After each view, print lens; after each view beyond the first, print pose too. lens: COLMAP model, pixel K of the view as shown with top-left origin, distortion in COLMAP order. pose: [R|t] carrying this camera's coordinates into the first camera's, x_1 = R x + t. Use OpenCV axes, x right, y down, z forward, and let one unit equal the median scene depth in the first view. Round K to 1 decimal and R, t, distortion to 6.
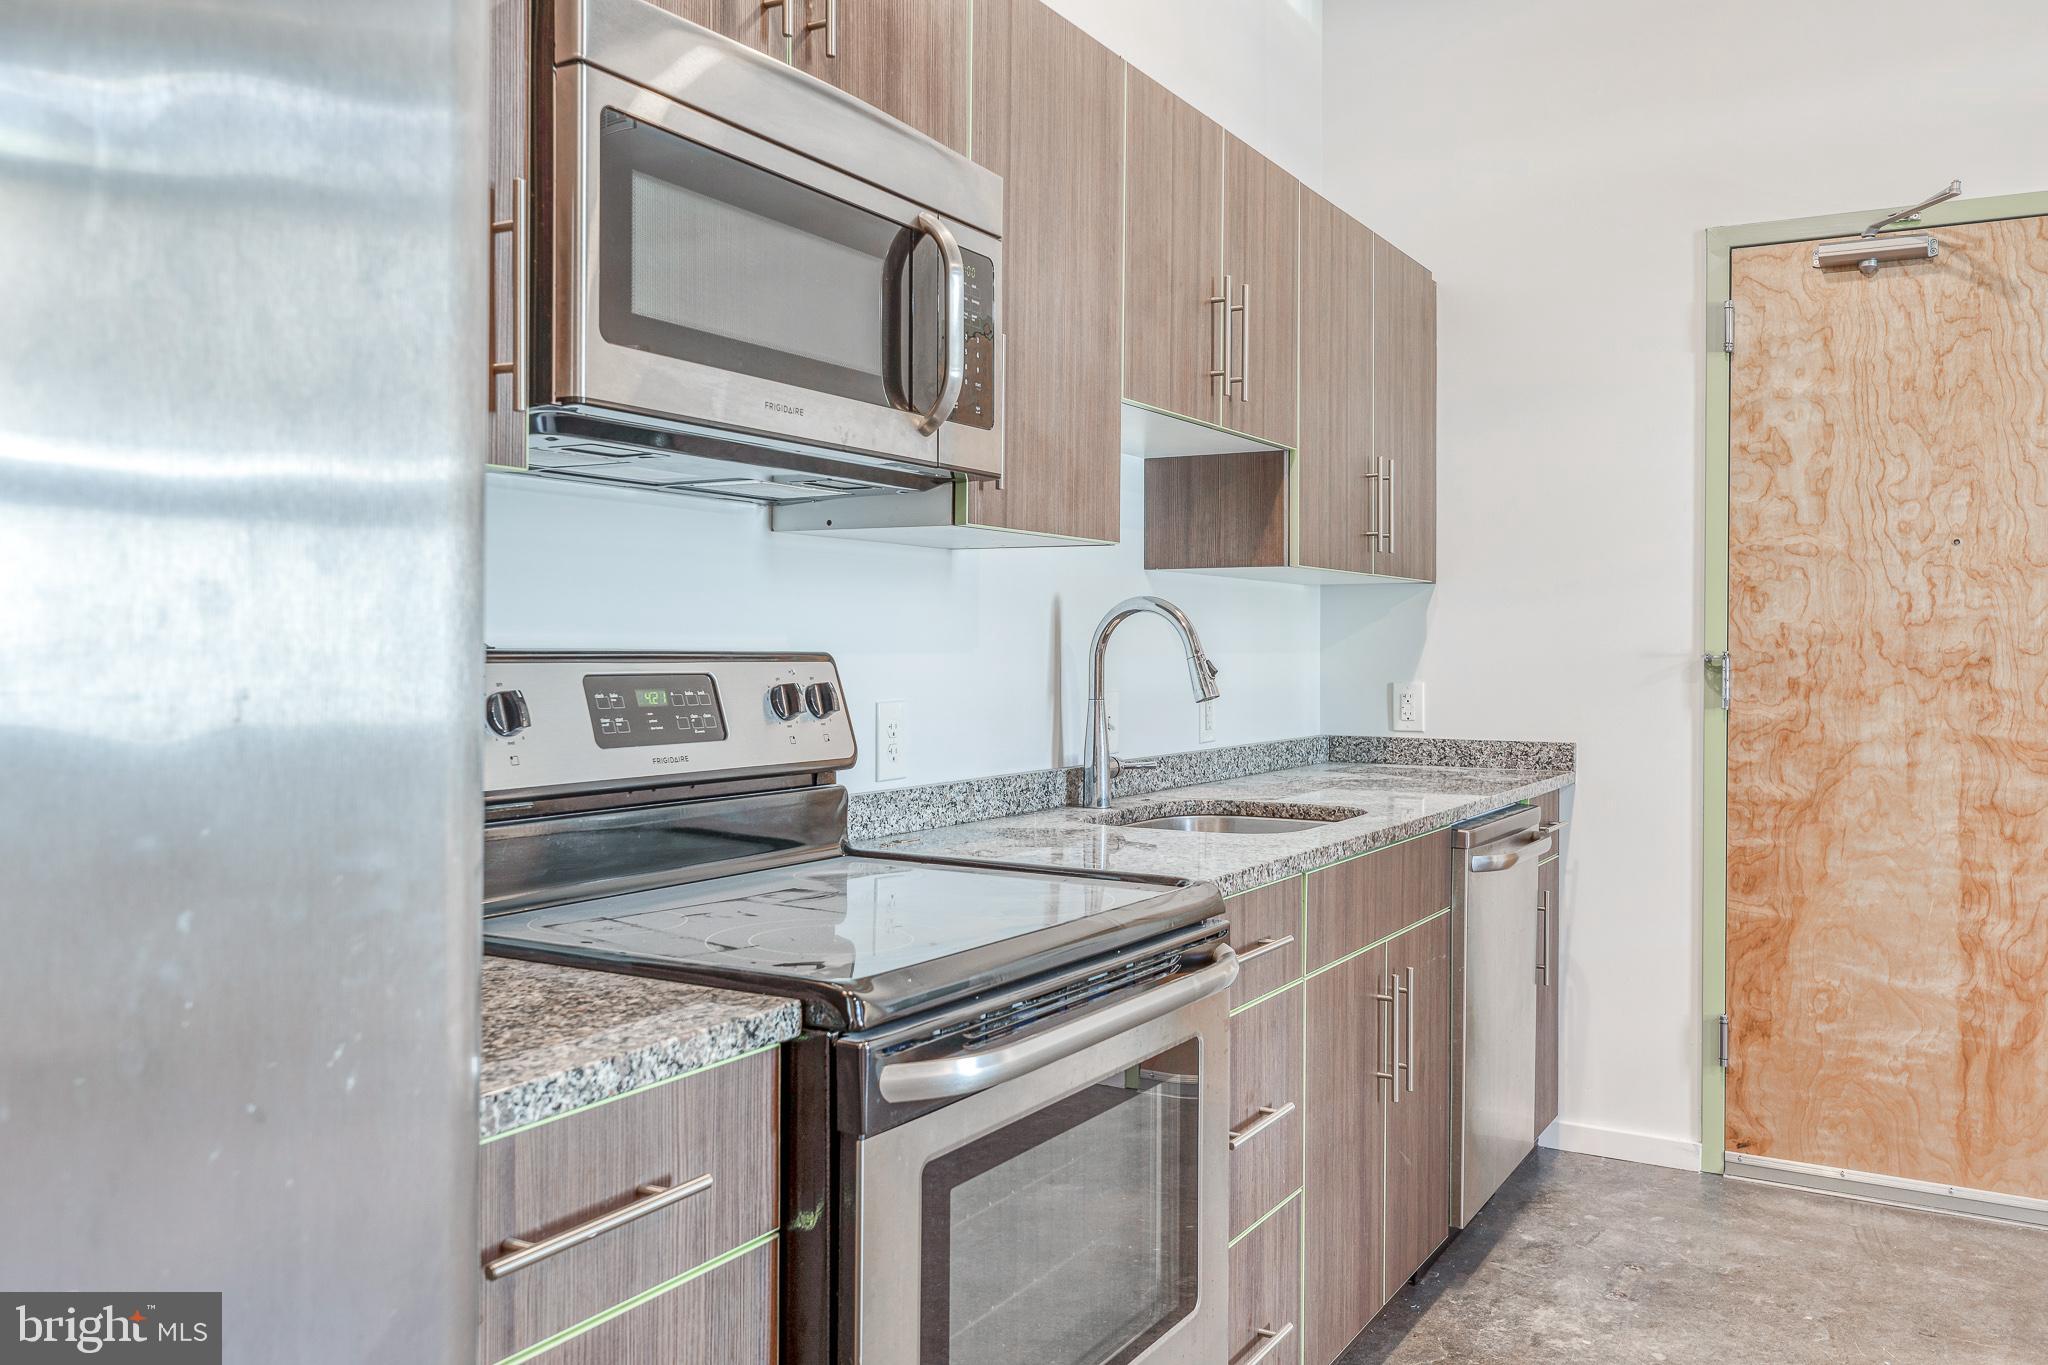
lens RADIAL K [[1639.9, 0, 1022.5], [0, 1639.9, 639.4], [0, 0, 1]] dist [0.003133, 0.002687]
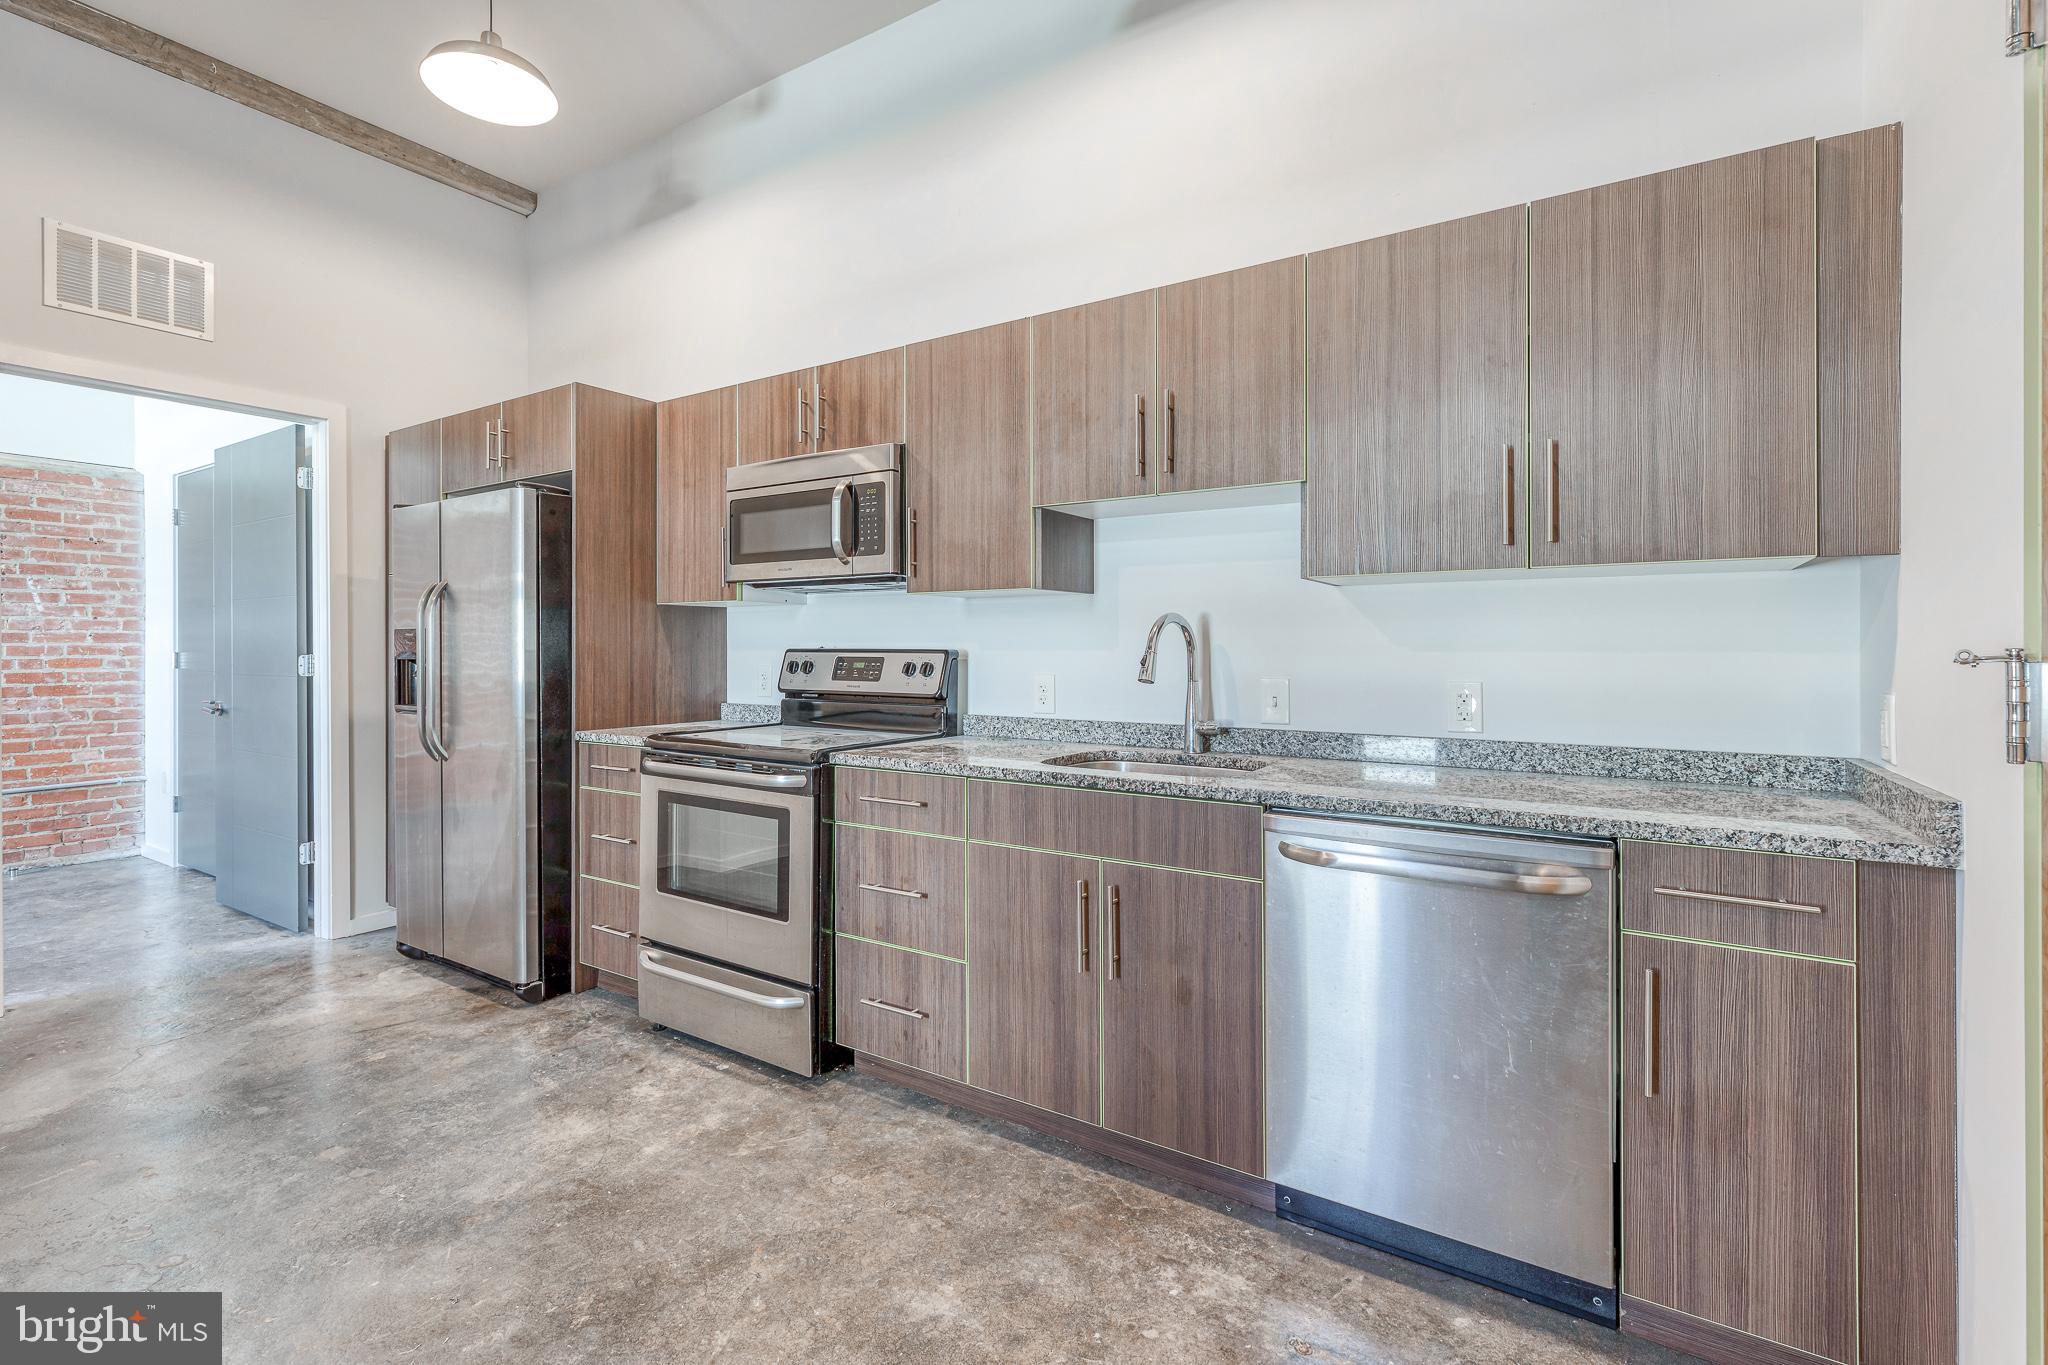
lens RADIAL K [[921.7, 0, 1024.0], [0, 921.7, 646.0], [0, 0, 1]] dist [0.004931, 0.000624]
pose [[-0.043370, -0.006507, -0.999038, 0.781794], [0.004079, 0.999969, -0.006690, 0.007848], [0.999051, -0.004366, -0.043342, 0.762898]]
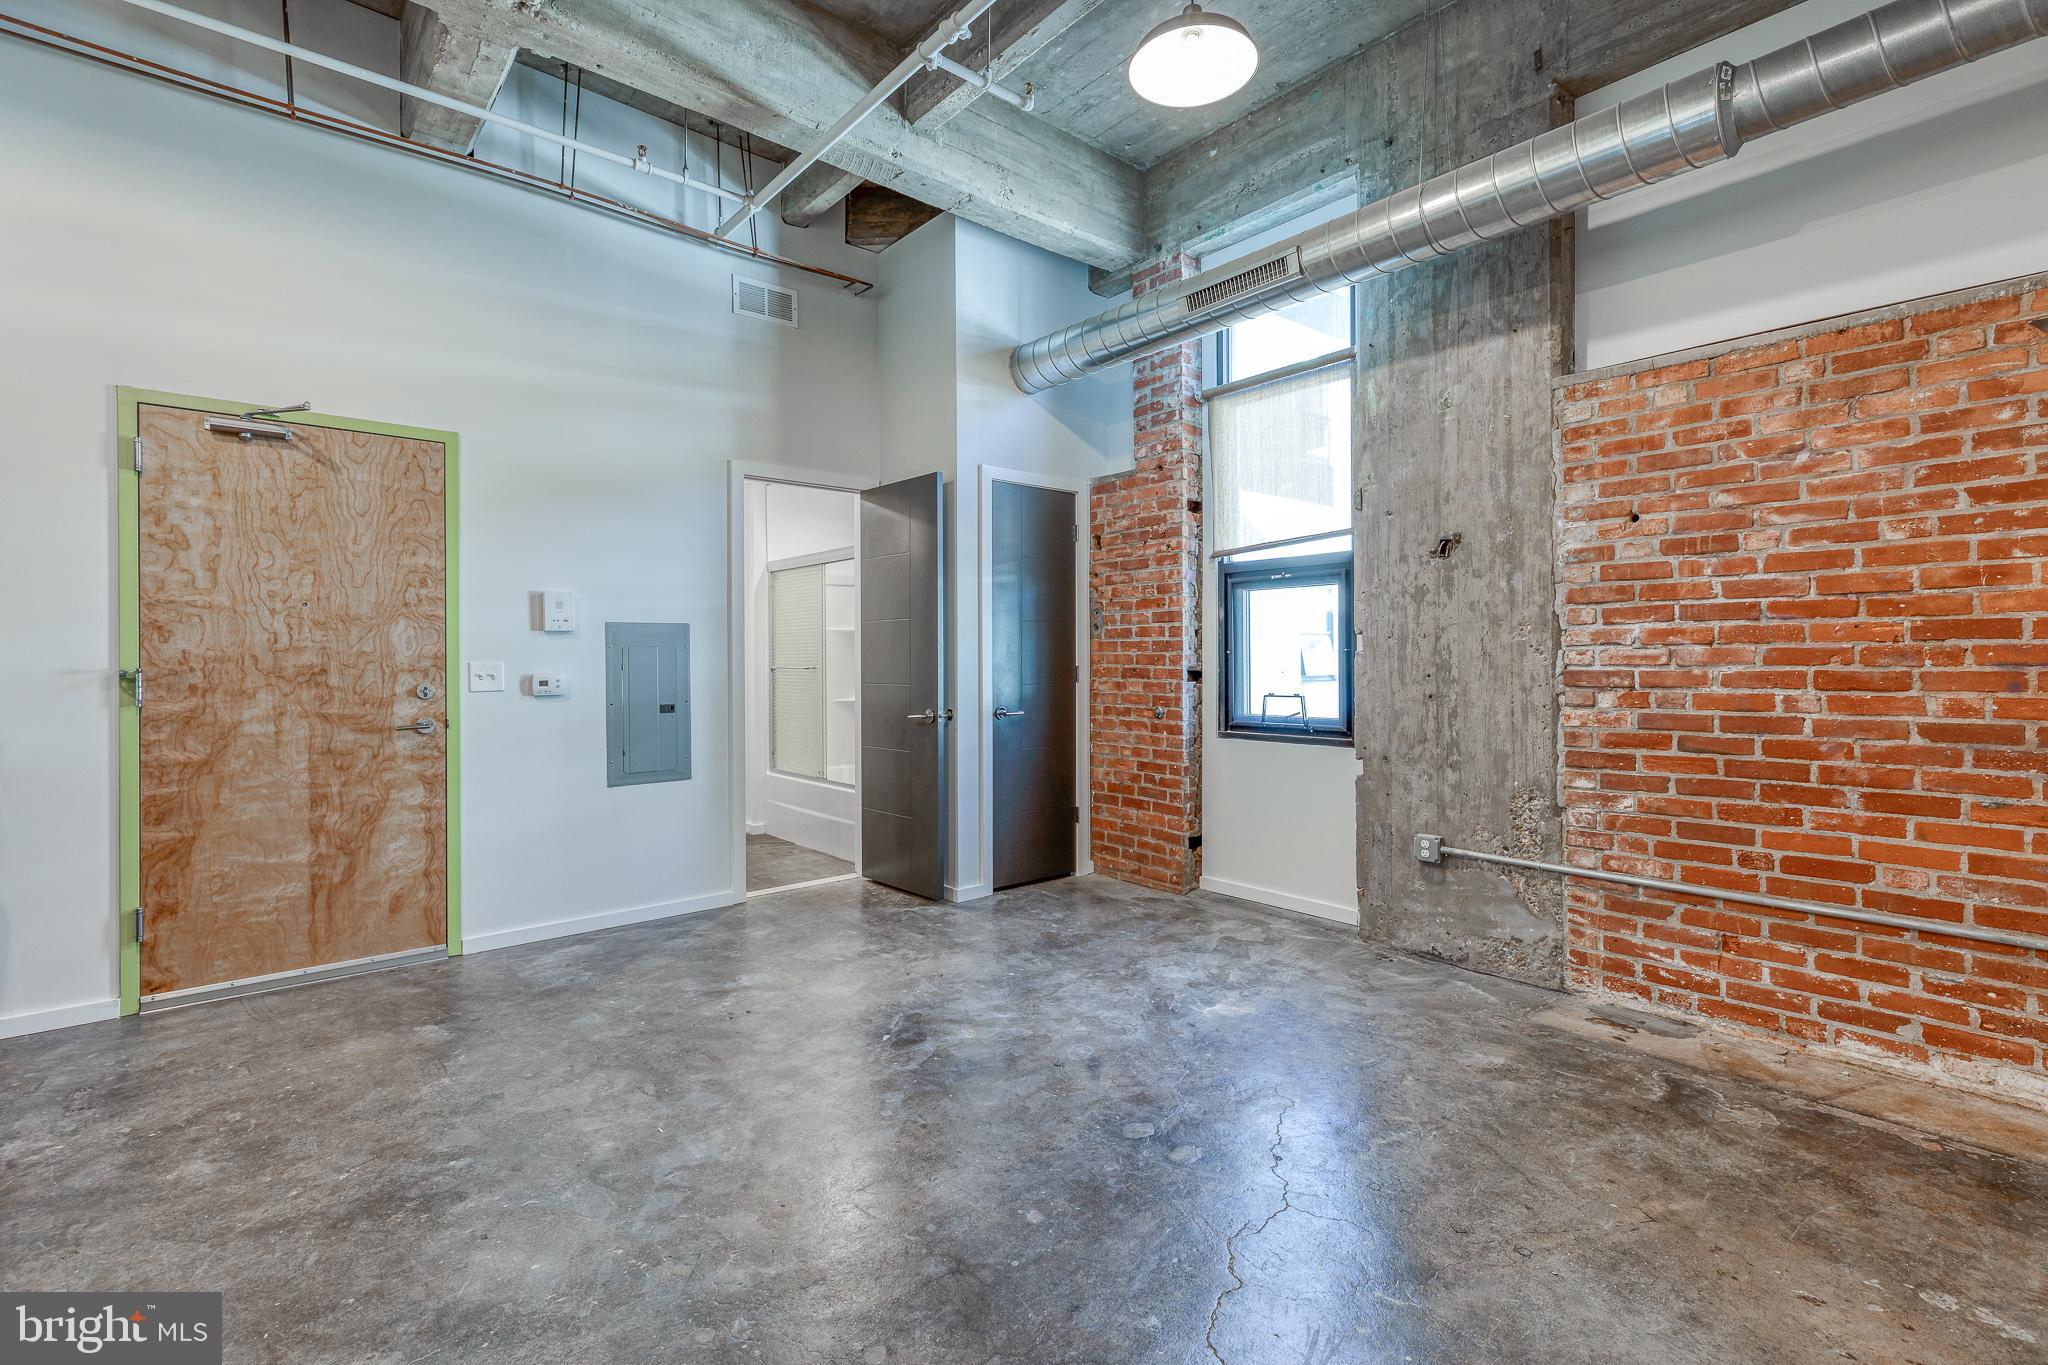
lens RADIAL K [[921.7, 0, 1027.2], [0, 921.7, 659.5], [0, 0, 1]] dist [0.004931, 0.000624]
pose [[0.325605, -0.007580, 0.945475, -0.122836], [0.005004, 0.999968, 0.006293, -0.002372], [-0.945493, 0.002682, 0.325633, -0.061261]]
